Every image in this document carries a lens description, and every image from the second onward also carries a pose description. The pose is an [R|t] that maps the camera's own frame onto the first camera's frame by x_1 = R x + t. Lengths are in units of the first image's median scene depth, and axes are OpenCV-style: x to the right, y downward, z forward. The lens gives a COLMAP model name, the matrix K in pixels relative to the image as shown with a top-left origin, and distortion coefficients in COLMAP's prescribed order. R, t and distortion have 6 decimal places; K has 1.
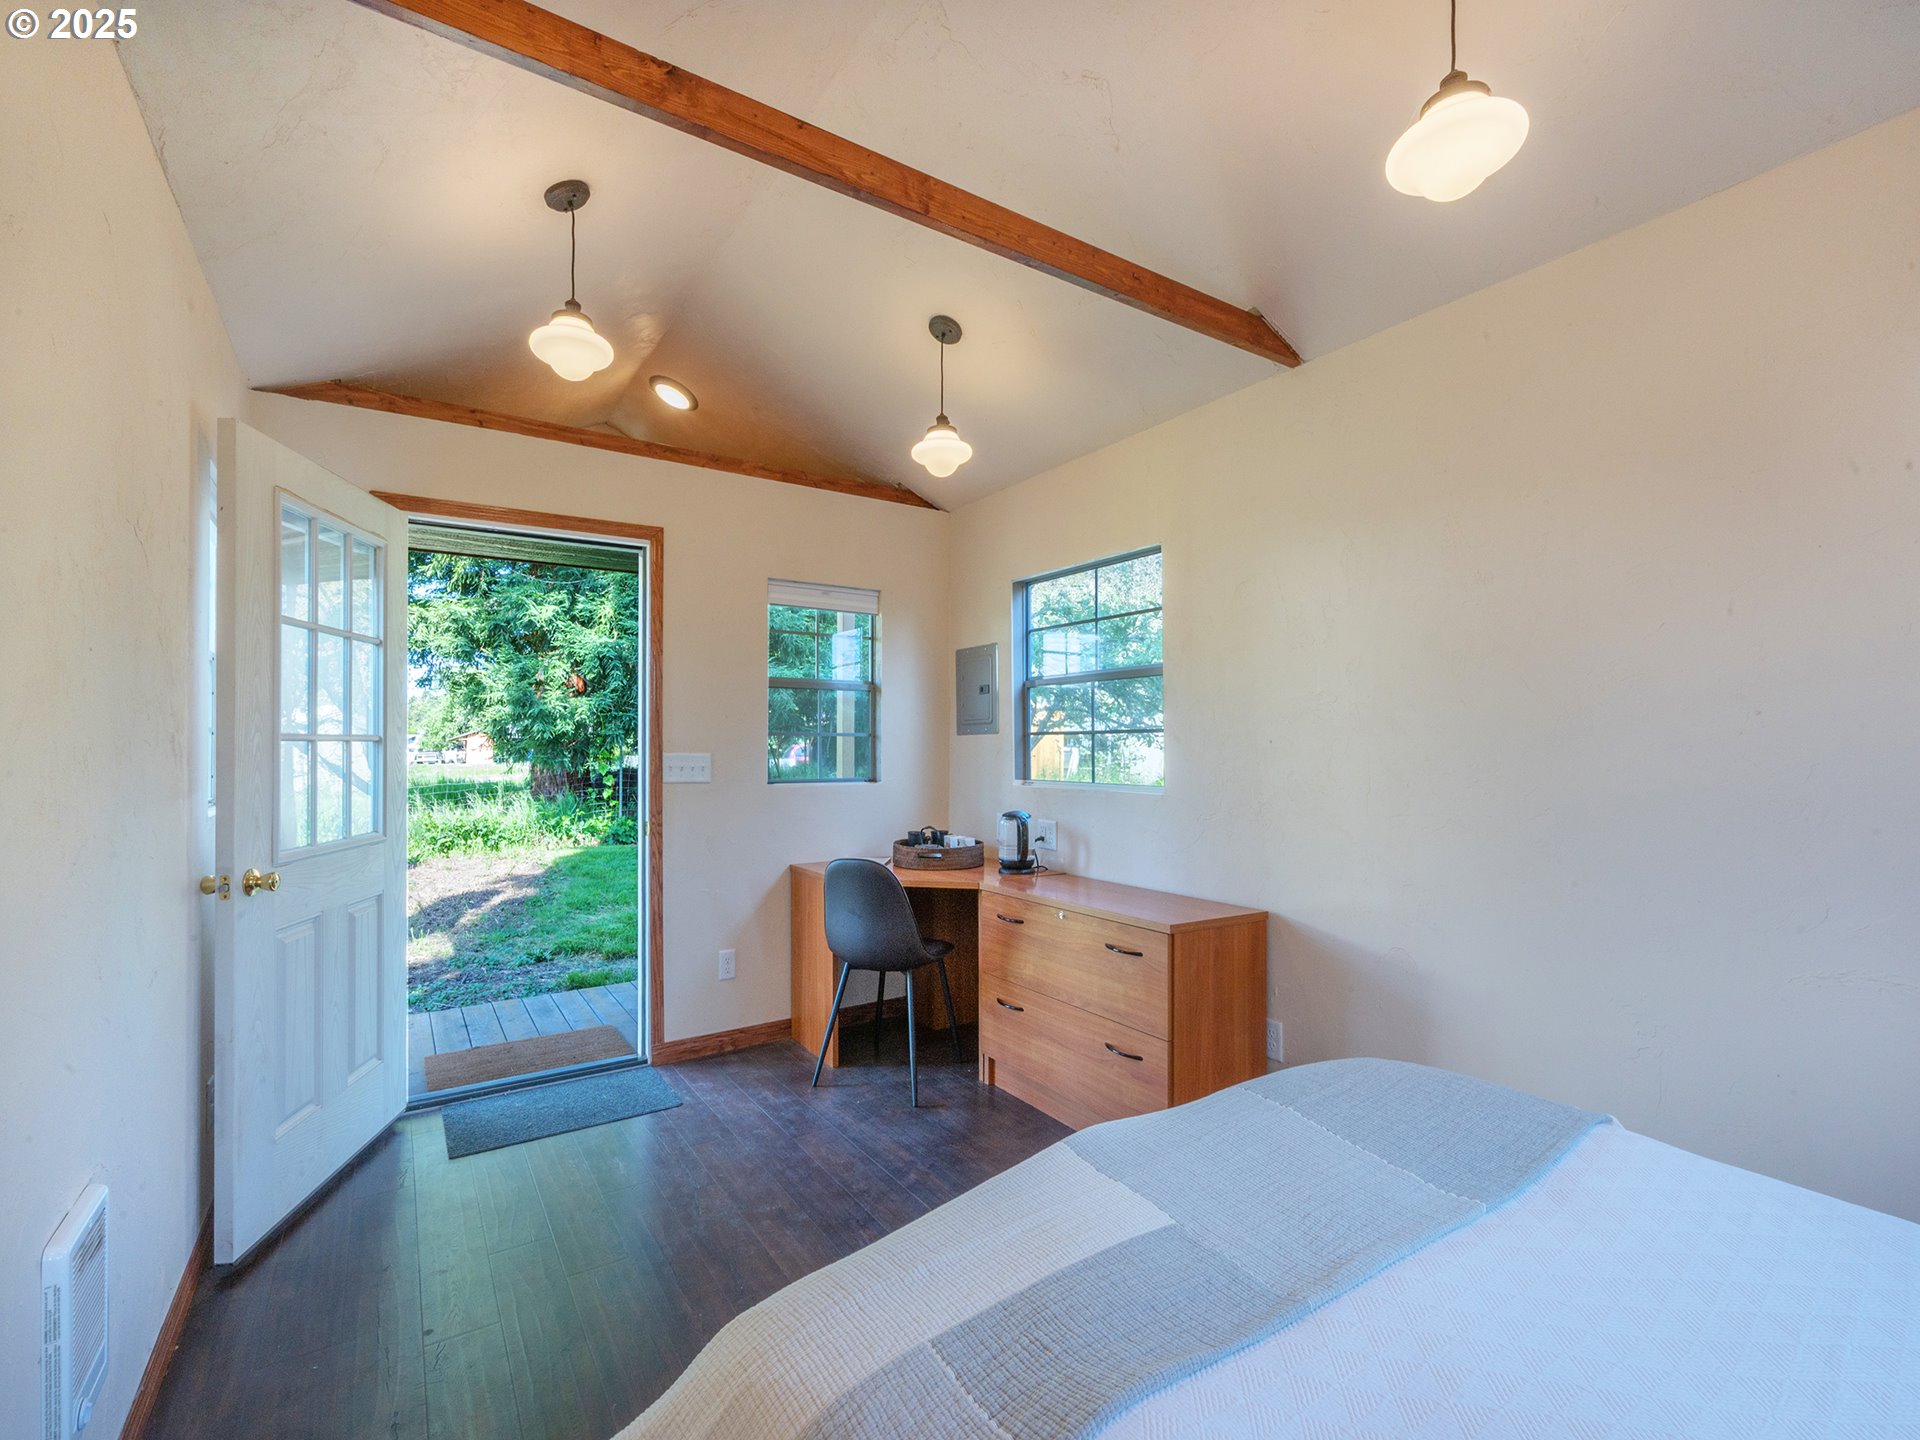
lens RADIAL K [[816.0, 0, 967.2], [0, 816.0, 704.3], [0, 0, 1]] dist [0.000228, 0.000353]
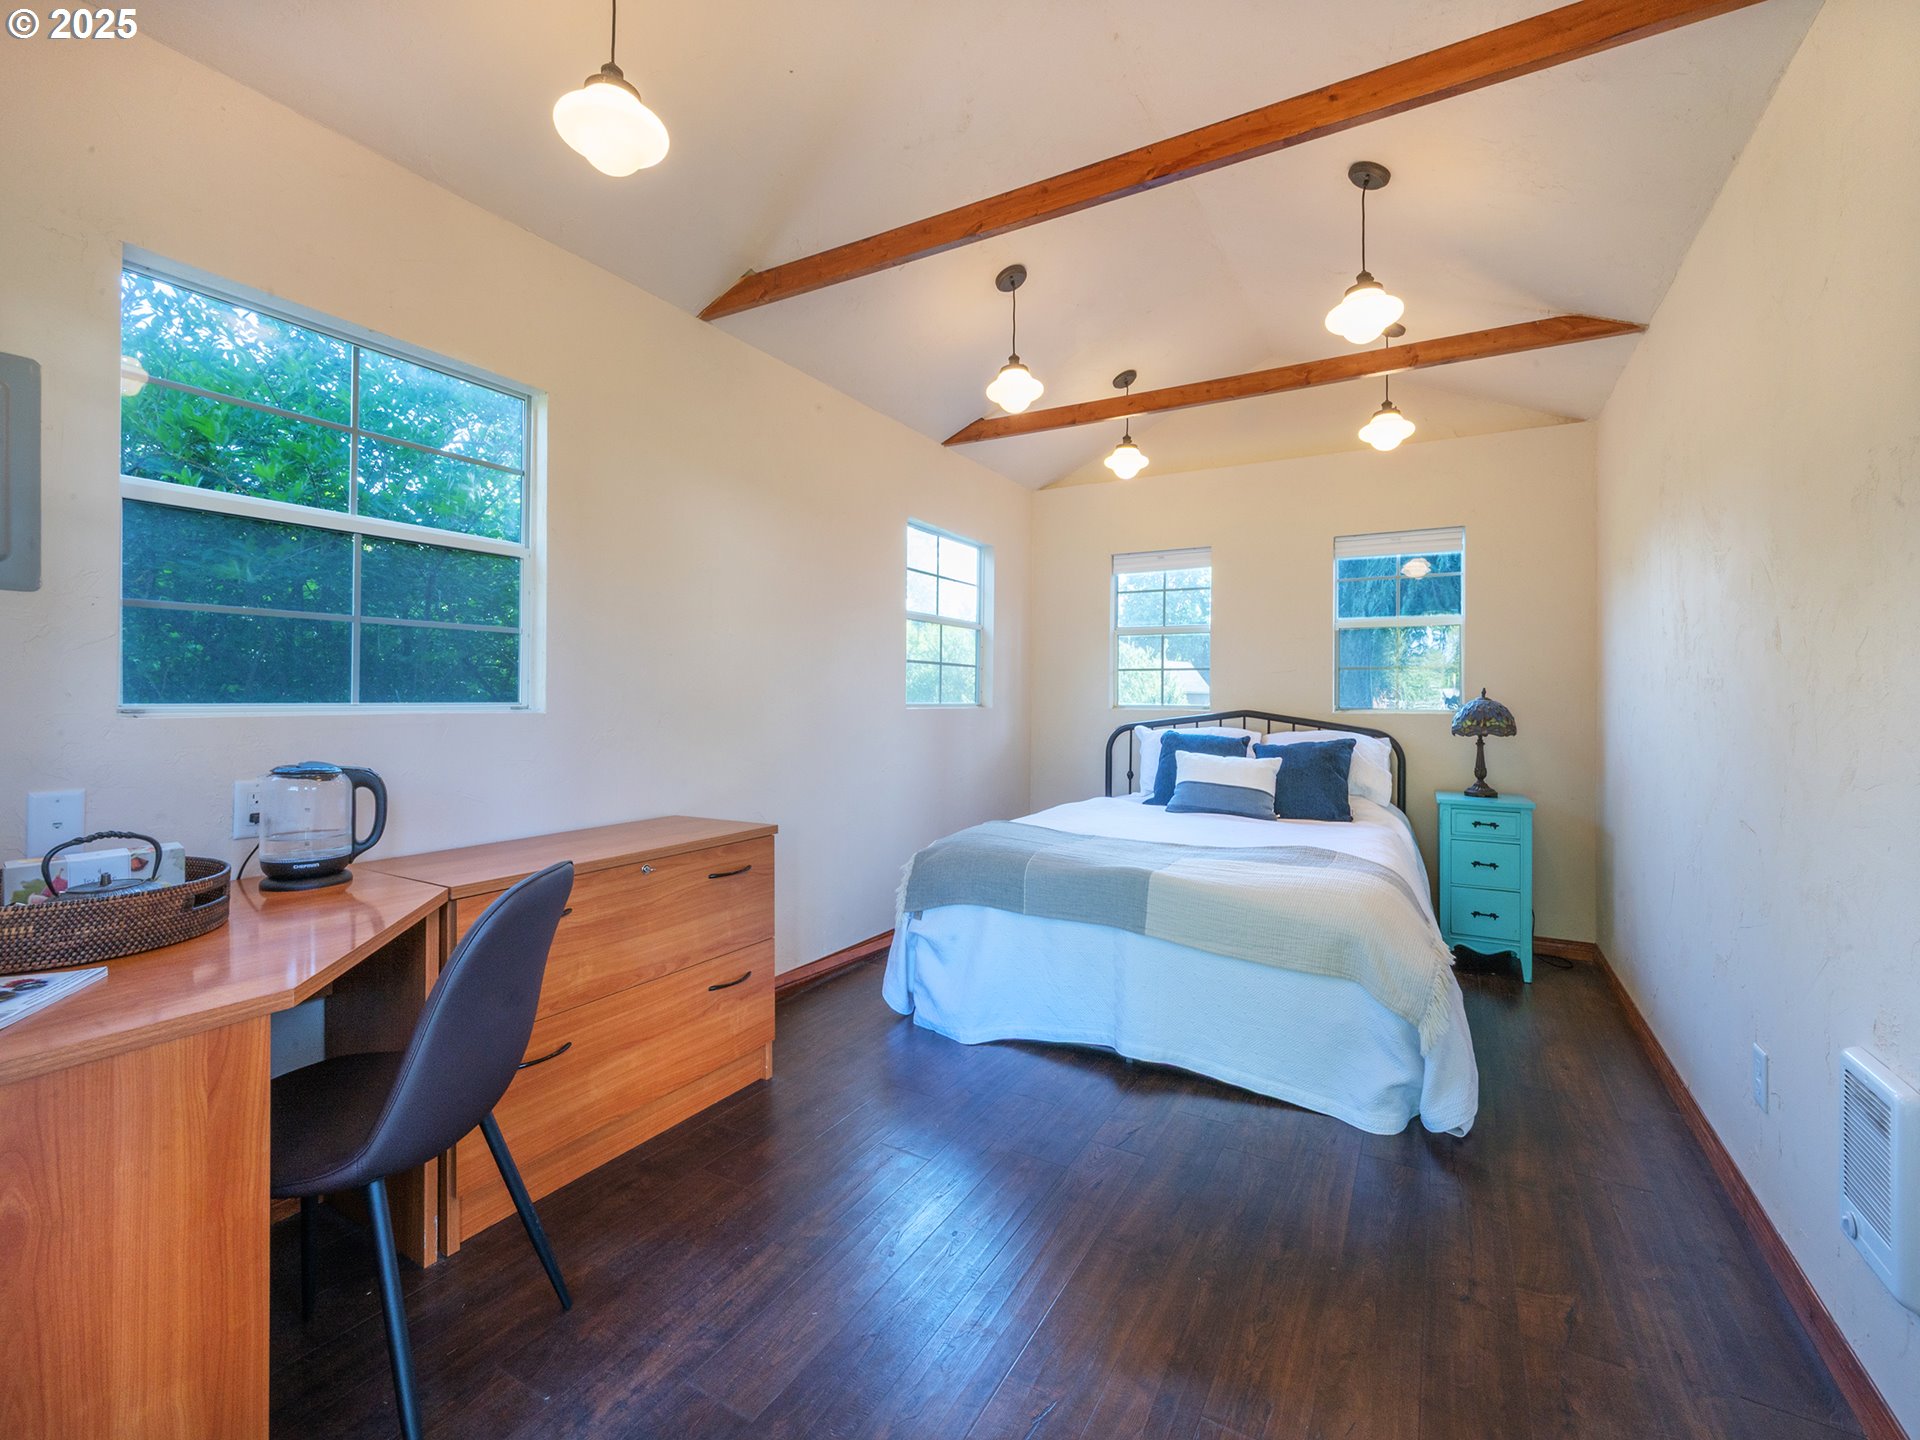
lens RADIAL K [[816.0, 0, 967.2], [0, 816.0, 704.3], [0, 0, 1]] dist [0.000228, 0.000353]
pose [[-0.442894, 0.002167, 0.896571, -0.691313], [-0.033676, 0.999251, -0.019051, 0.113273], [-0.895941, -0.038631, -0.442490, 1.085915]]
